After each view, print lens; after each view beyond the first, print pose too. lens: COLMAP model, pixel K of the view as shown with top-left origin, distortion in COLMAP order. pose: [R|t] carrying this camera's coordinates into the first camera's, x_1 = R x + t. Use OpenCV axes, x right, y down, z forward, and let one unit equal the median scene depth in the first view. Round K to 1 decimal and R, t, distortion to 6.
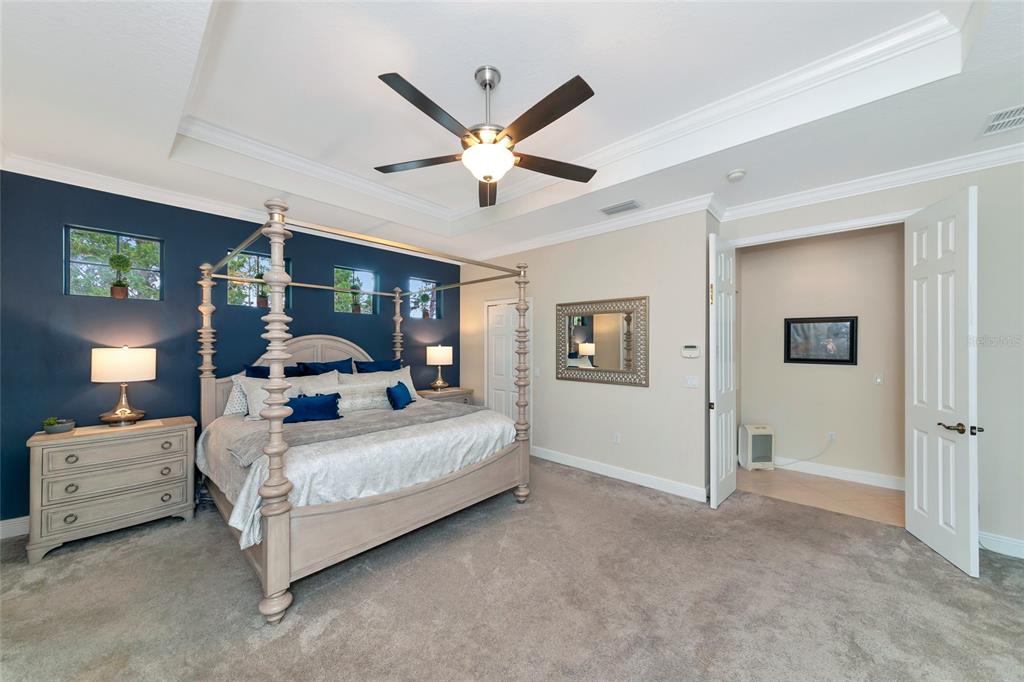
lens RADIAL K [[369.9, 0, 508.3], [0, 369.9, 342.4], [0, 0, 1]] dist [-0.005422, -0.000243]
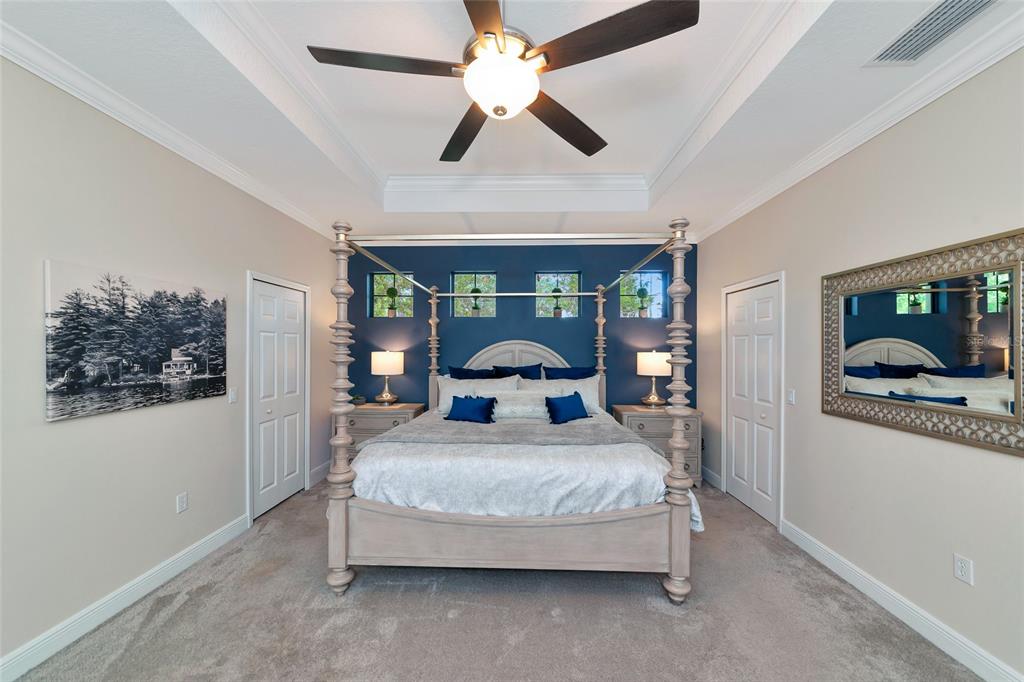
lens RADIAL K [[369.9, 0, 509.3], [0, 369.9, 347.0], [0, 0, 1]] dist [-0.005422, -0.000243]
pose [[0.643472, -0.003686, -0.765461, 0.332181], [0.001941, 0.999993, -0.003184, 0.002161], [0.765467, 0.000564, 0.643475, 0.382341]]
